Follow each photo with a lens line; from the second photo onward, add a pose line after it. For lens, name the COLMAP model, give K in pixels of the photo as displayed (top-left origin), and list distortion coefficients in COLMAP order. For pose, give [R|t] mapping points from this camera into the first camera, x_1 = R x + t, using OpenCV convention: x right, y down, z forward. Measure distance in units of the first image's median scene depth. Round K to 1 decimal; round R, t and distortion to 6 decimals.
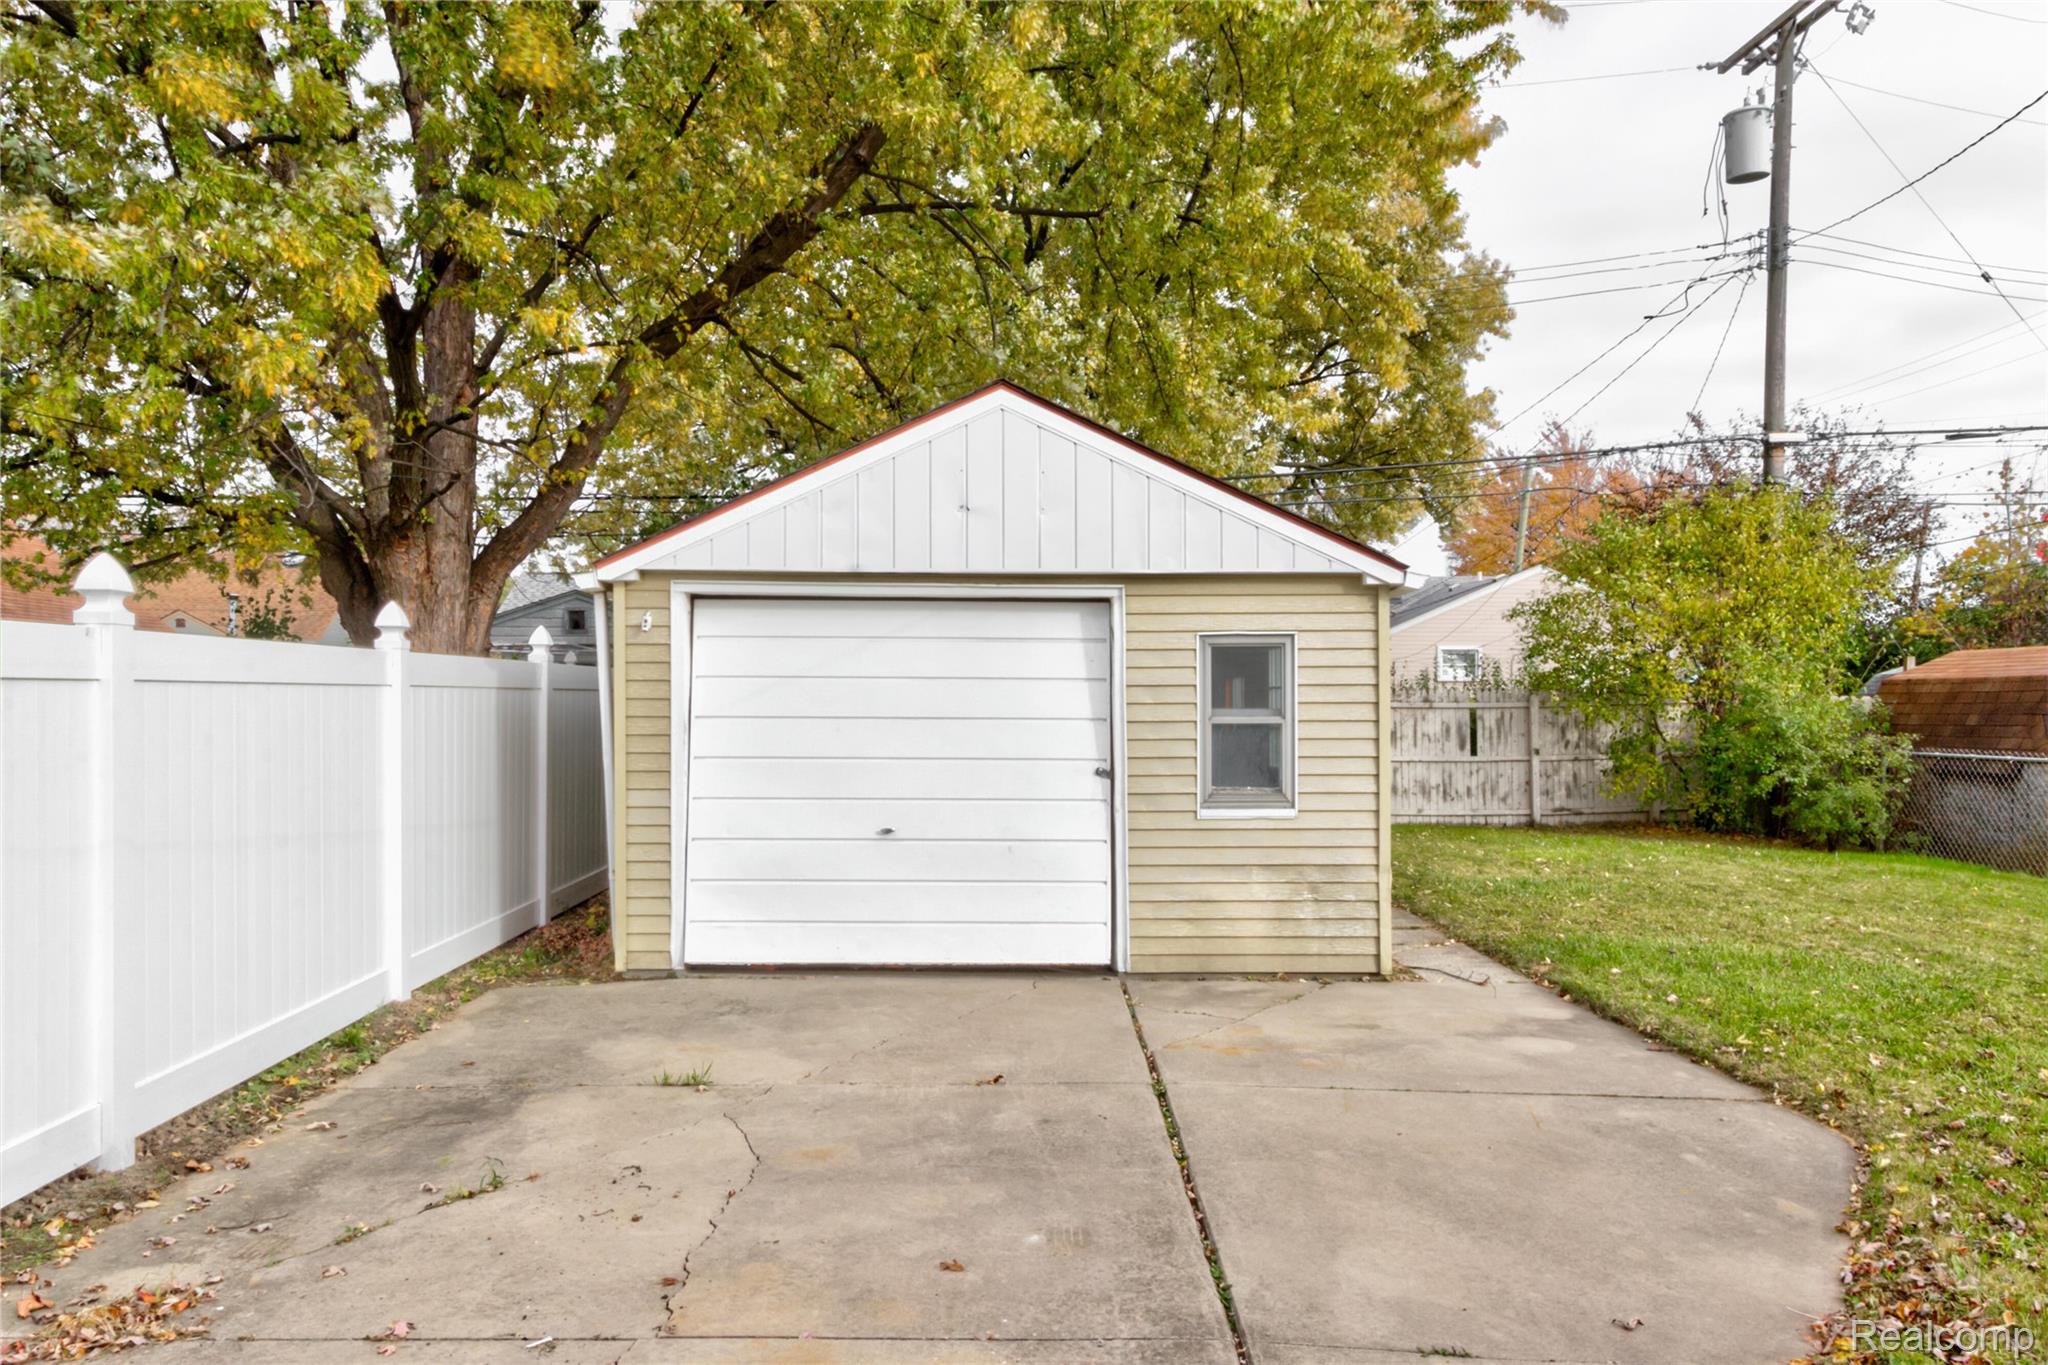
lens RADIAL K [[1433.3, 0, 1024.0], [0, 1433.3, 682.5], [0, 0, 1]] dist [-0.001032, -0.000484]
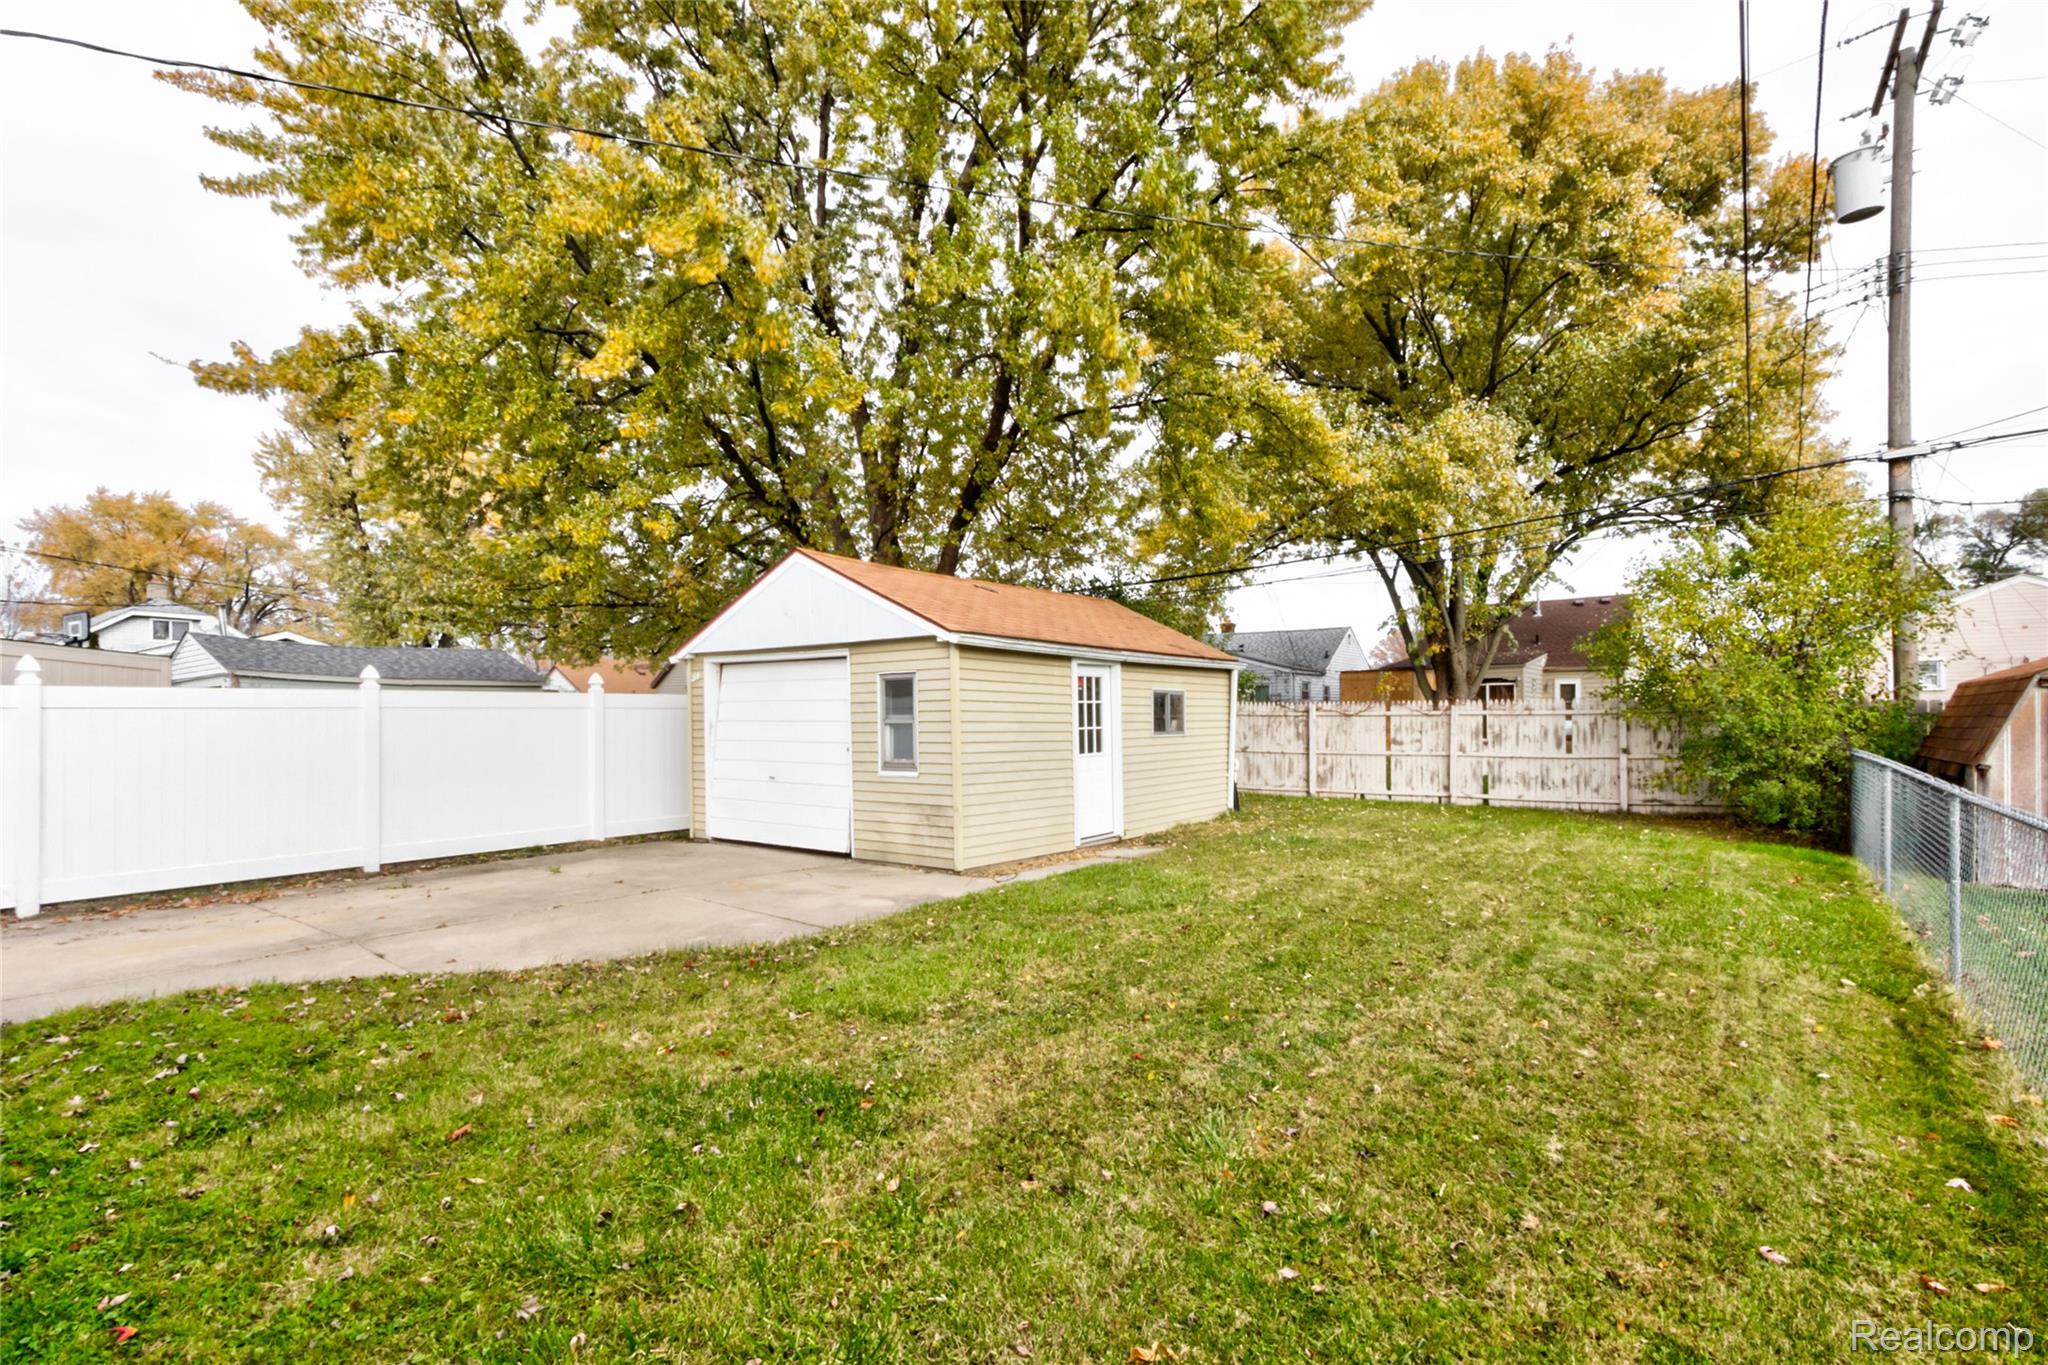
lens RADIAL K [[978.1, 0, 1025.9], [0, 978.1, 694.3], [0, 0, 1]] dist [-0.027413, 0.009012]
pose [[0.796581, -0.024211, -0.604047, 1.011243], [0.016165, 0.999693, -0.018752, 0.018511], [0.604316, 0.005173, 0.796728, 0.130057]]
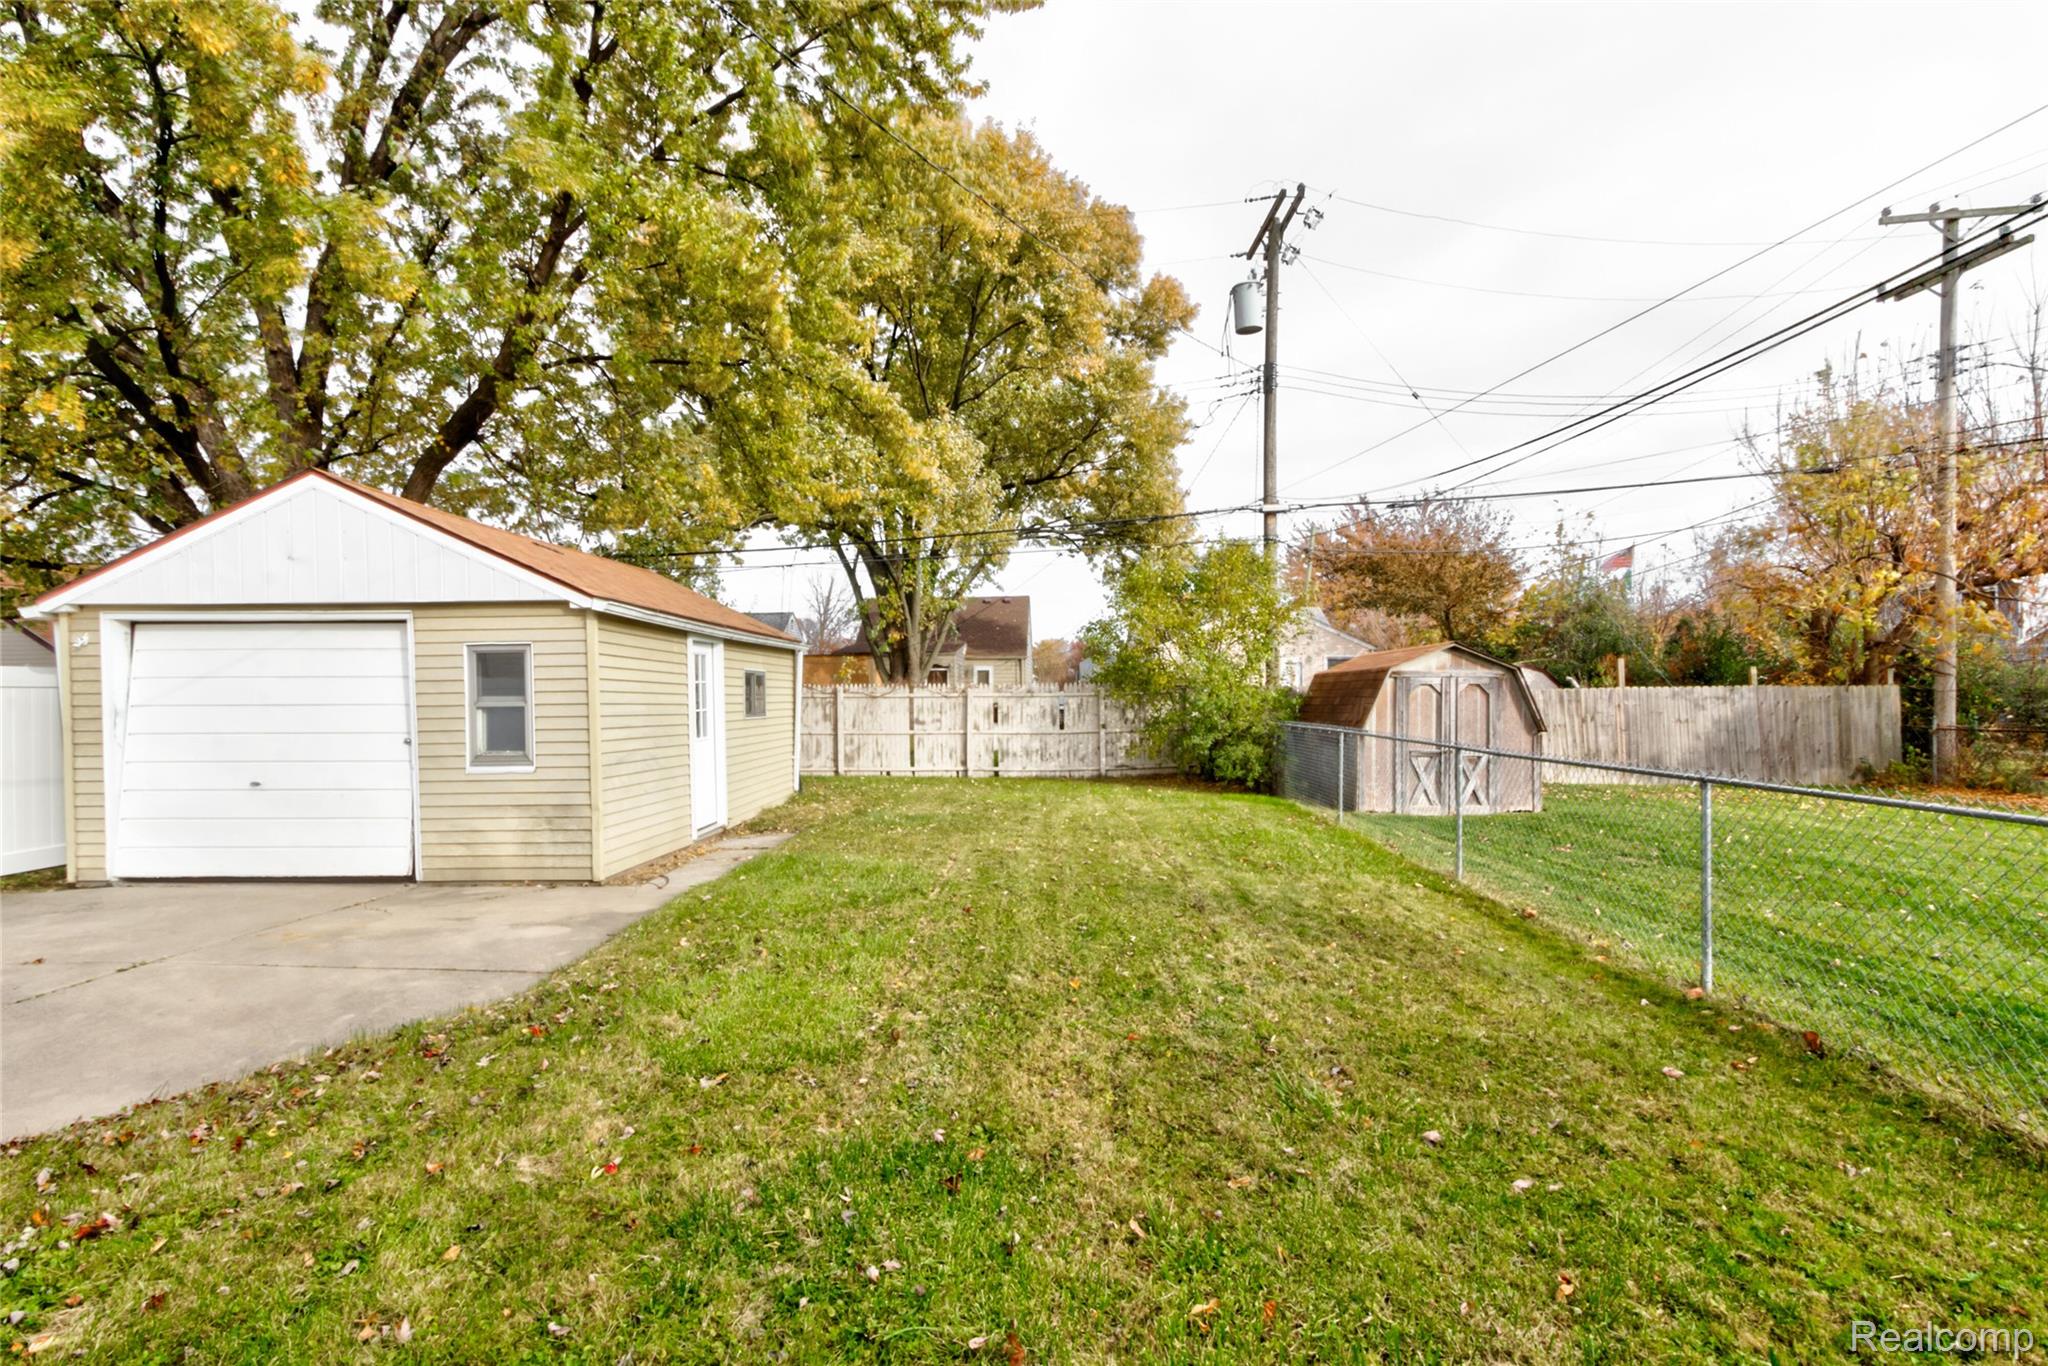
lens RADIAL K [[950.3, 0, 1034.9], [0, 950.3, 686.9], [0, 0, 1]] dist [-0.031072, 0.020596]
pose [[0.999537, -0.012043, -0.027950, 0.711361], [0.012079, 0.999926, 0.001125, 0.014640], [0.027935, -0.001462, 0.999609, 0.076374]]
